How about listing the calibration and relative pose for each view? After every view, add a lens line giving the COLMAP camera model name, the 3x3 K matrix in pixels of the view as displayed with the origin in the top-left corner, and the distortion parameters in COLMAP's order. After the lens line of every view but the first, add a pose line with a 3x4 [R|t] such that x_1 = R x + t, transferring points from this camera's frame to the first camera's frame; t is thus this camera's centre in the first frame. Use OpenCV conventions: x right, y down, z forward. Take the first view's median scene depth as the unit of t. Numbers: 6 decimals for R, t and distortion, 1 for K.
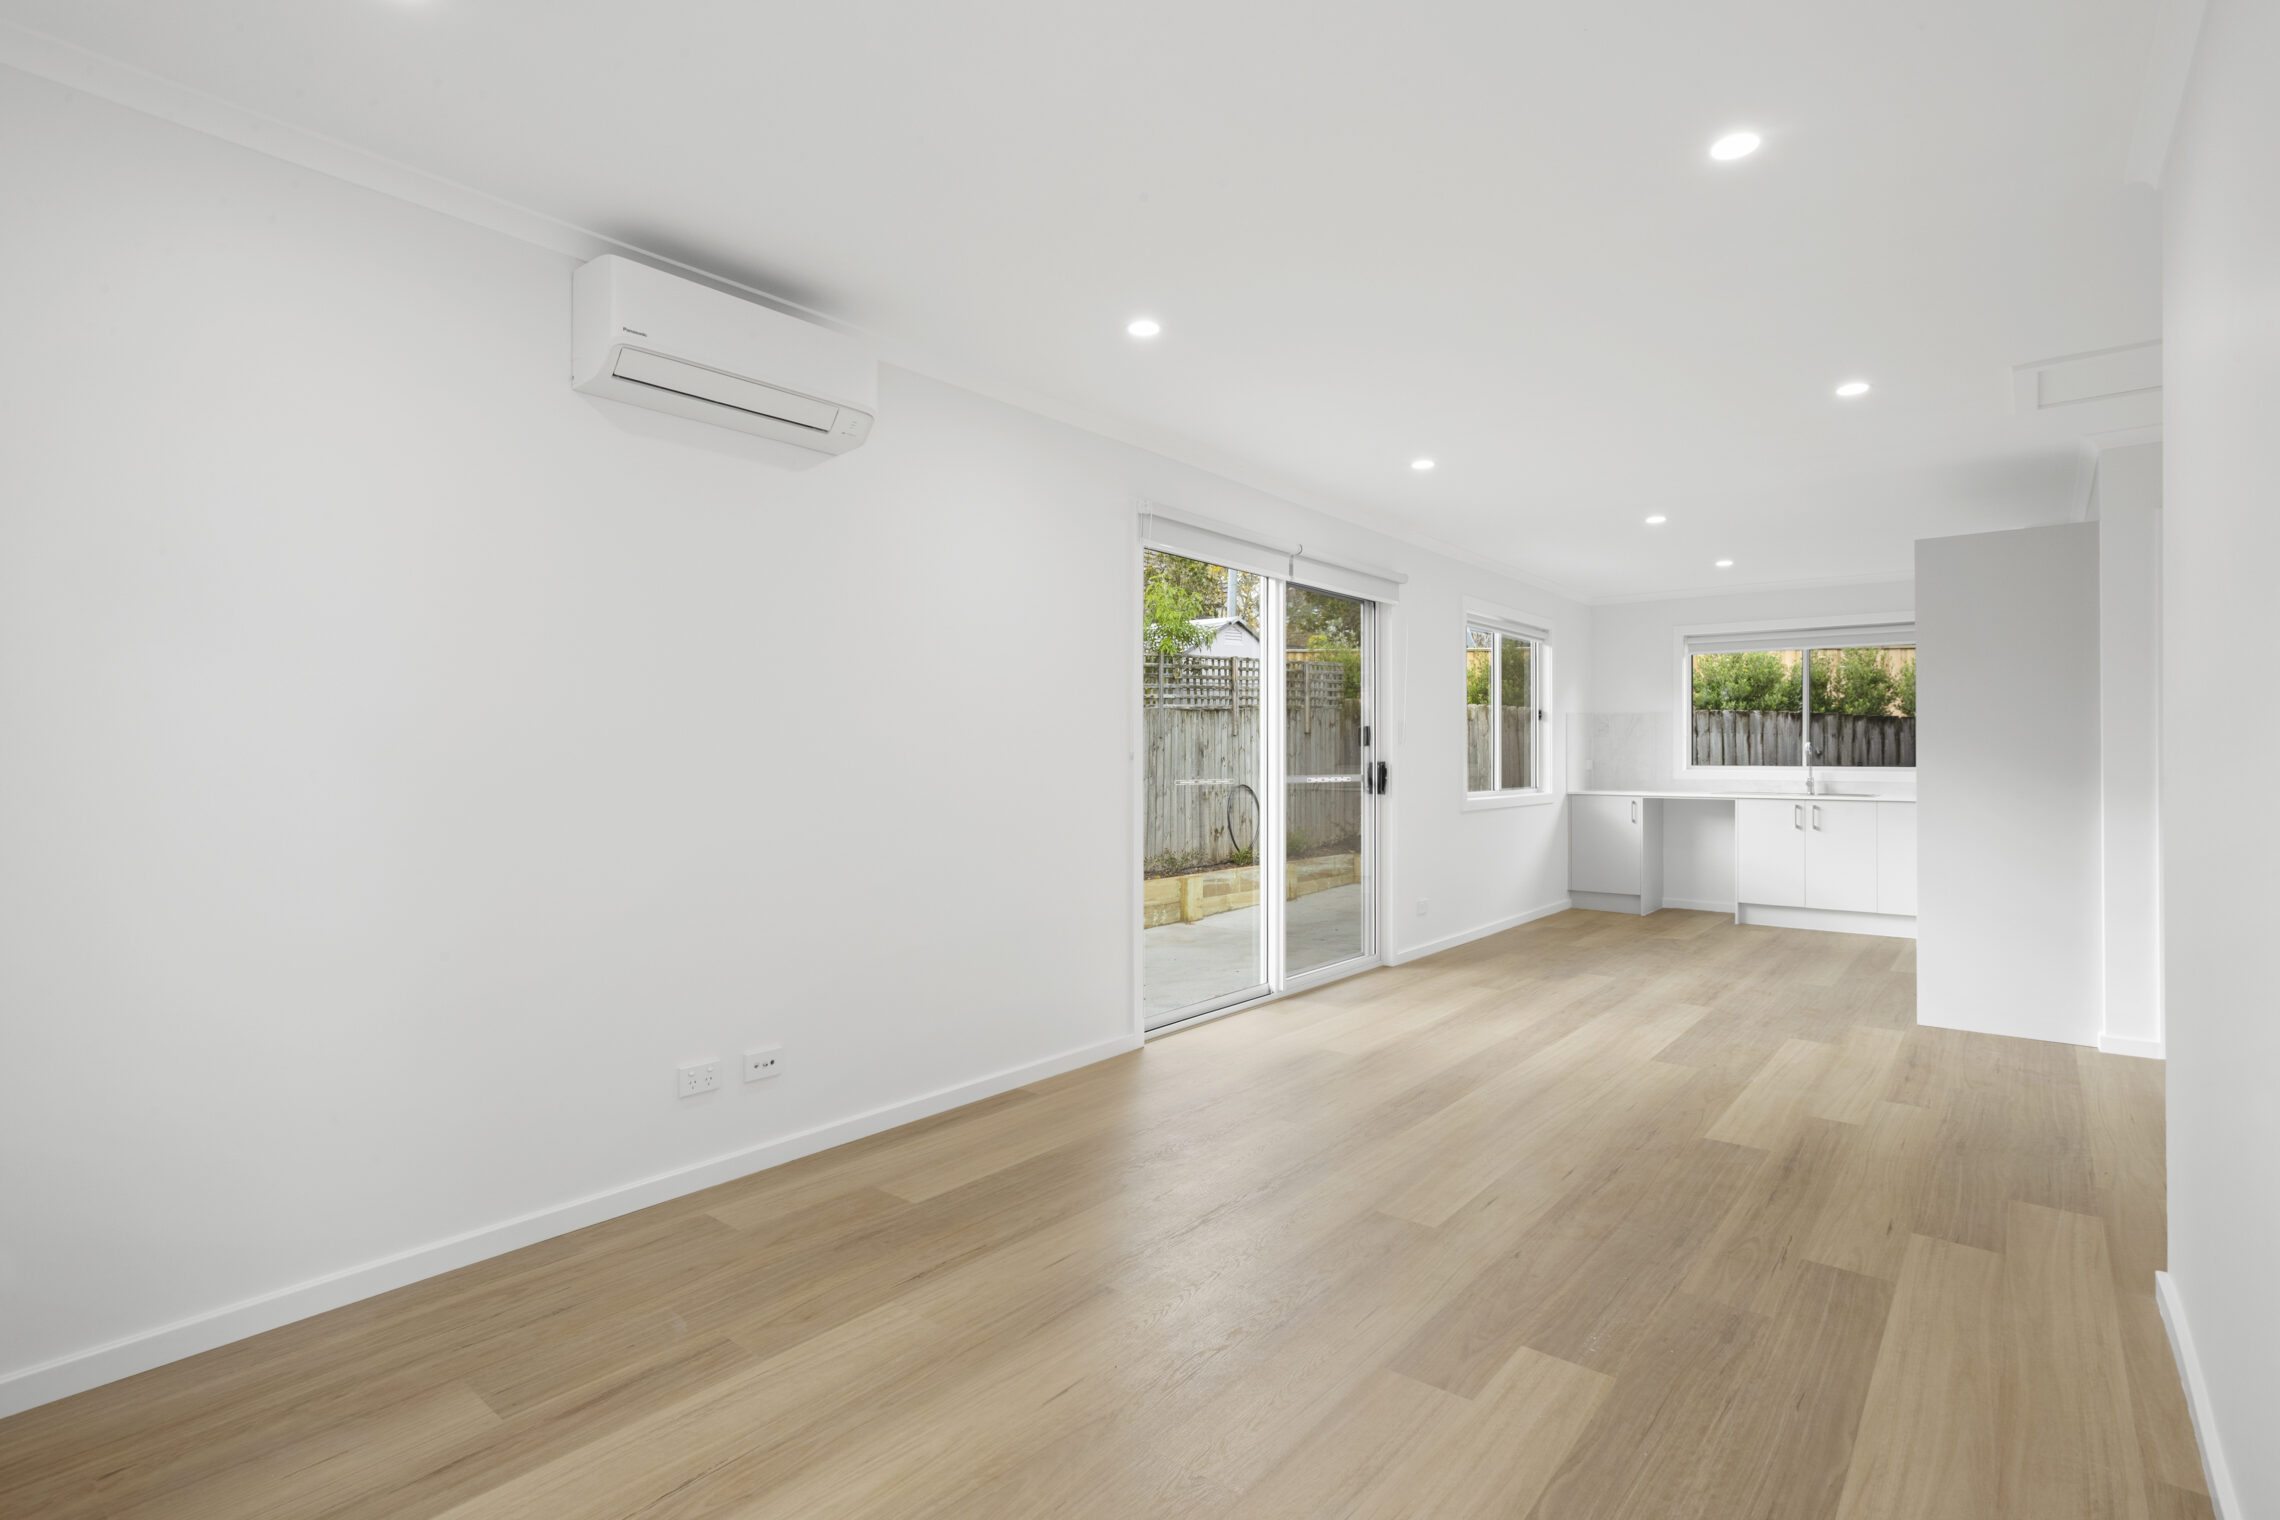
lens RADIAL K [[1103.0, 0, 1150.2], [0, 1103.0, 736.7], [0, 0, 1]] dist [-0.006170, 0.006508]
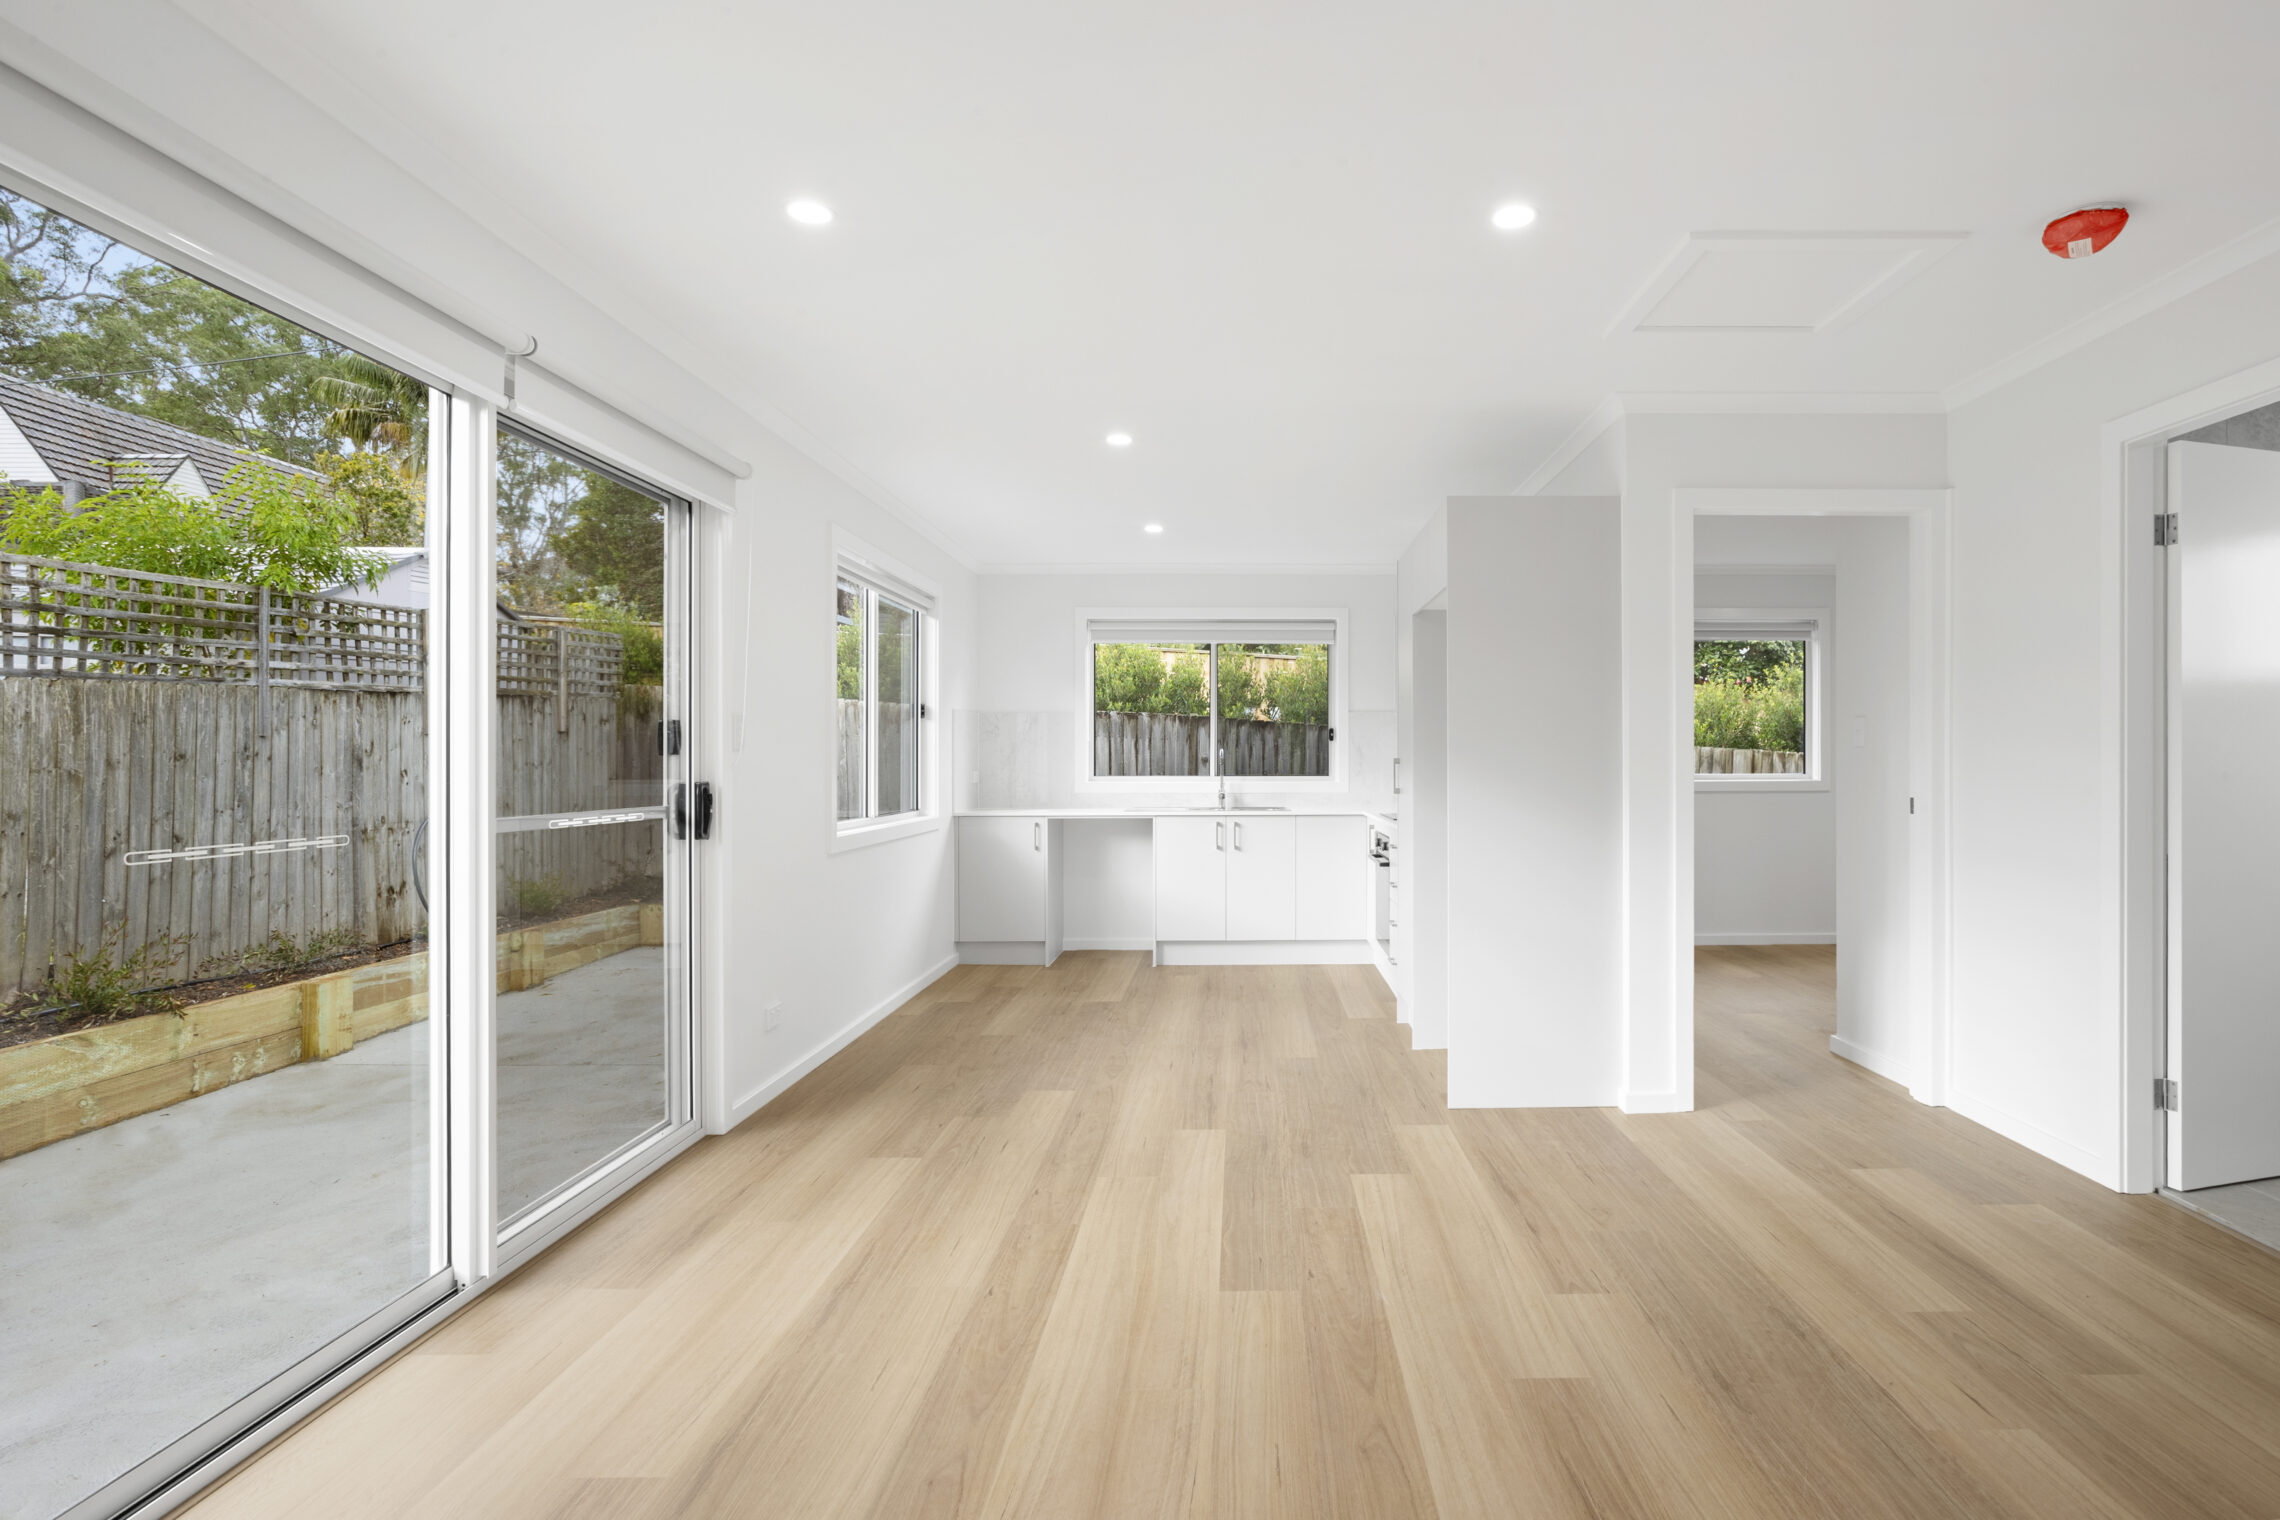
lens RADIAL K [[1117.8, 0, 1264.6], [0, 1117.8, 776.2], [0, 0, 1]] dist [-0.010635, 0.009582]
pose [[0.767960, -0.012672, 0.640372, 0.063914], [-0.008243, 0.999526, 0.029665, -0.000201], [-0.640445, -0.028060, 0.767492, 0.369889]]
